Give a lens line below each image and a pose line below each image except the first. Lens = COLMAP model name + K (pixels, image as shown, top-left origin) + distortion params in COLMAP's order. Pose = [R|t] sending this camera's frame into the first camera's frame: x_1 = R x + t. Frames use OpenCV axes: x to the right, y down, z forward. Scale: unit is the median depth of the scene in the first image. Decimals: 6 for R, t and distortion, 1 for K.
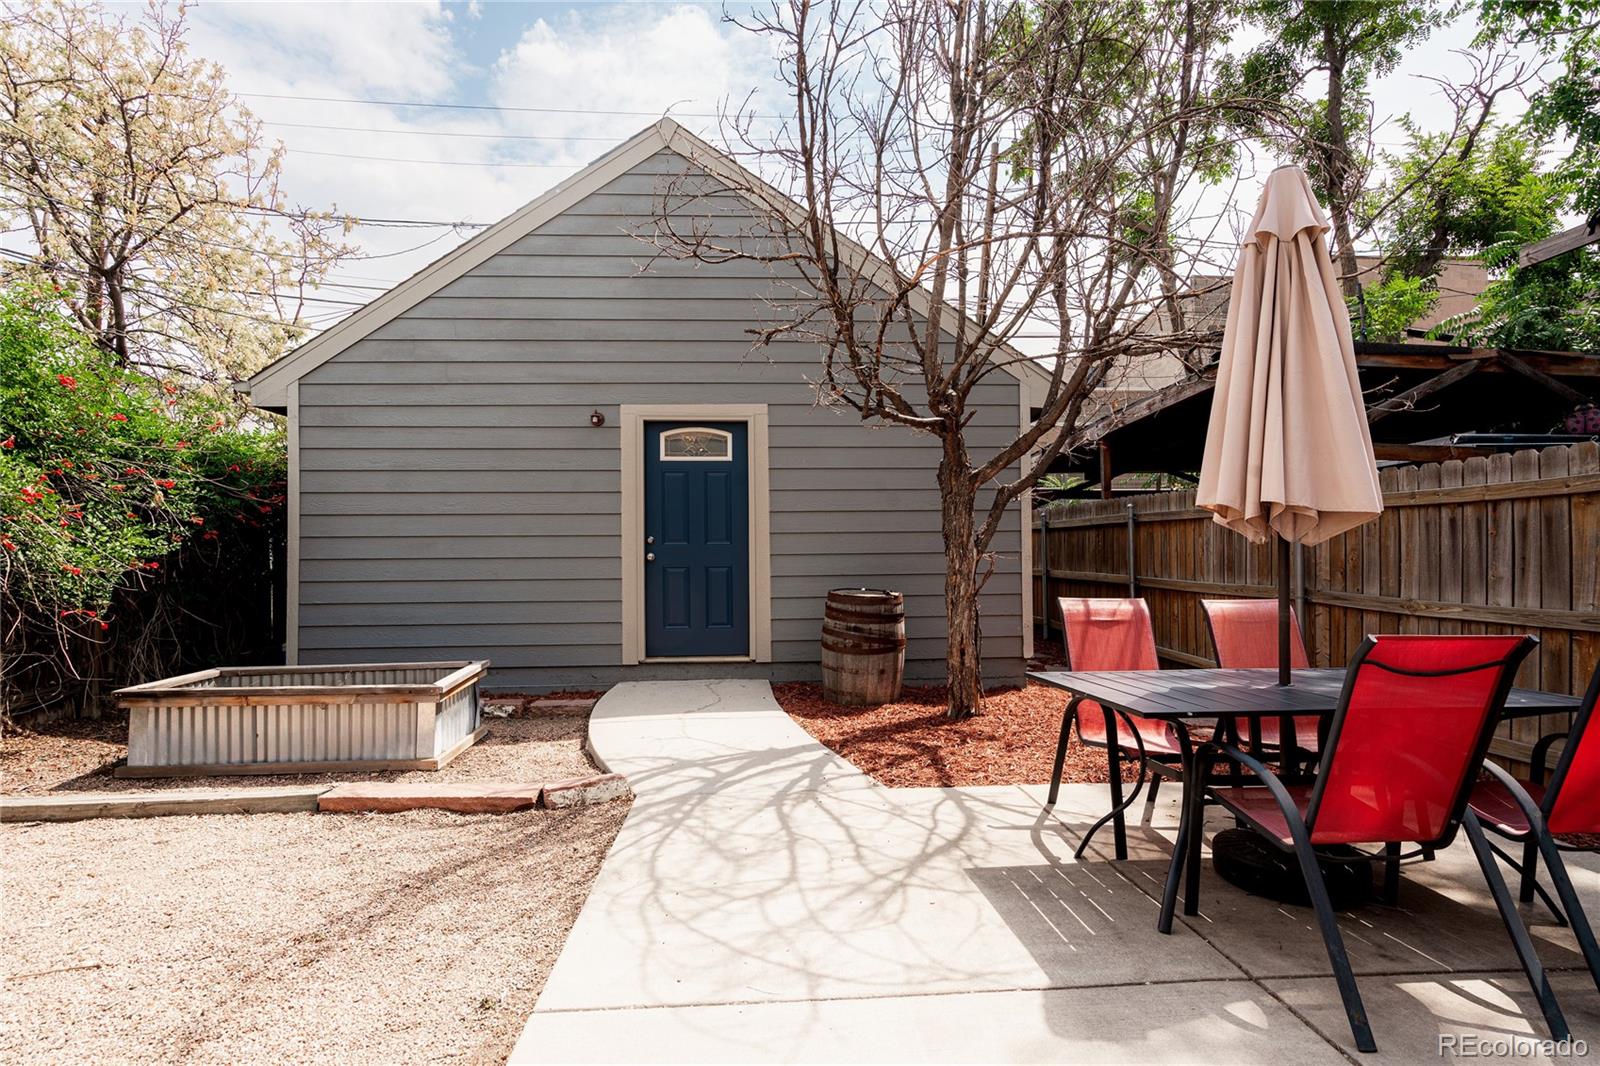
lens RADIAL K [[802.7, 0, 799.5], [0, 802.7, 528.3], [0, 0, 1]] dist [0.017094, -0.000047]
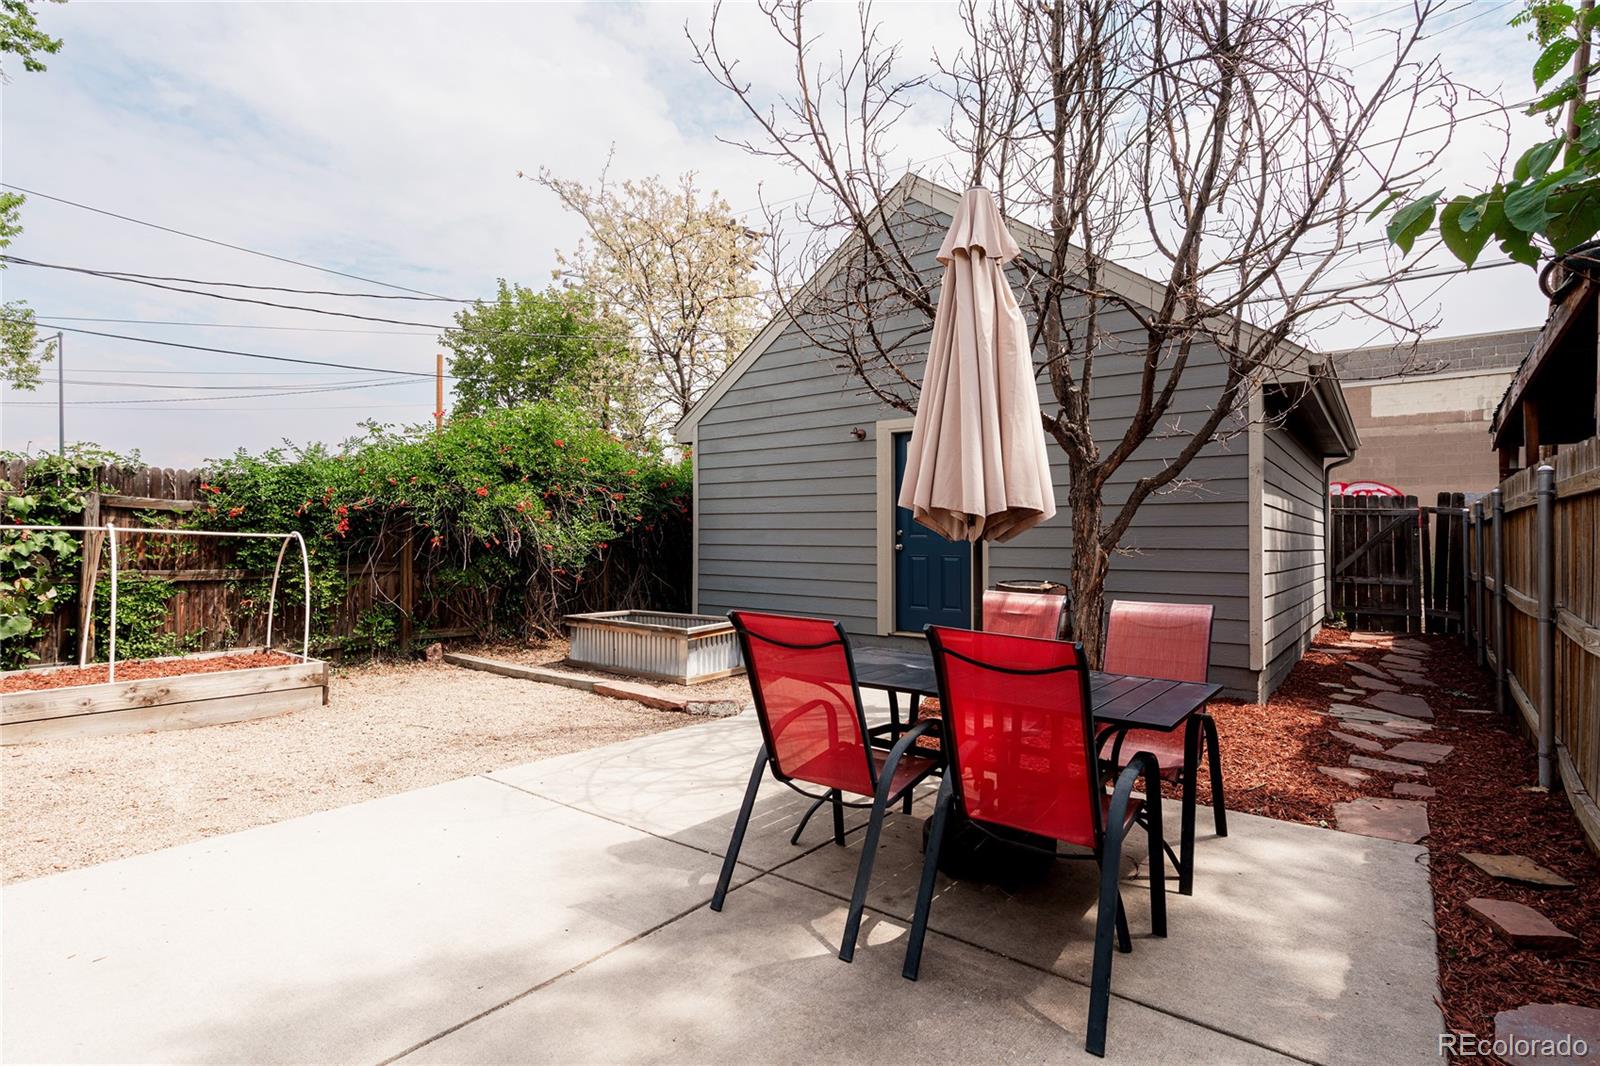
lens RADIAL K [[776.9, 0, 796.0], [0, 776.9, 535.5], [0, 0, 1]] dist [-0.002846, 0.002111]
pose [[0.762614, 0.008904, -0.646793, 0.558812], [0.005405, 0.999783, 0.020137, -0.006808], [0.646831, -0.018853, 0.762400, 0.028974]]
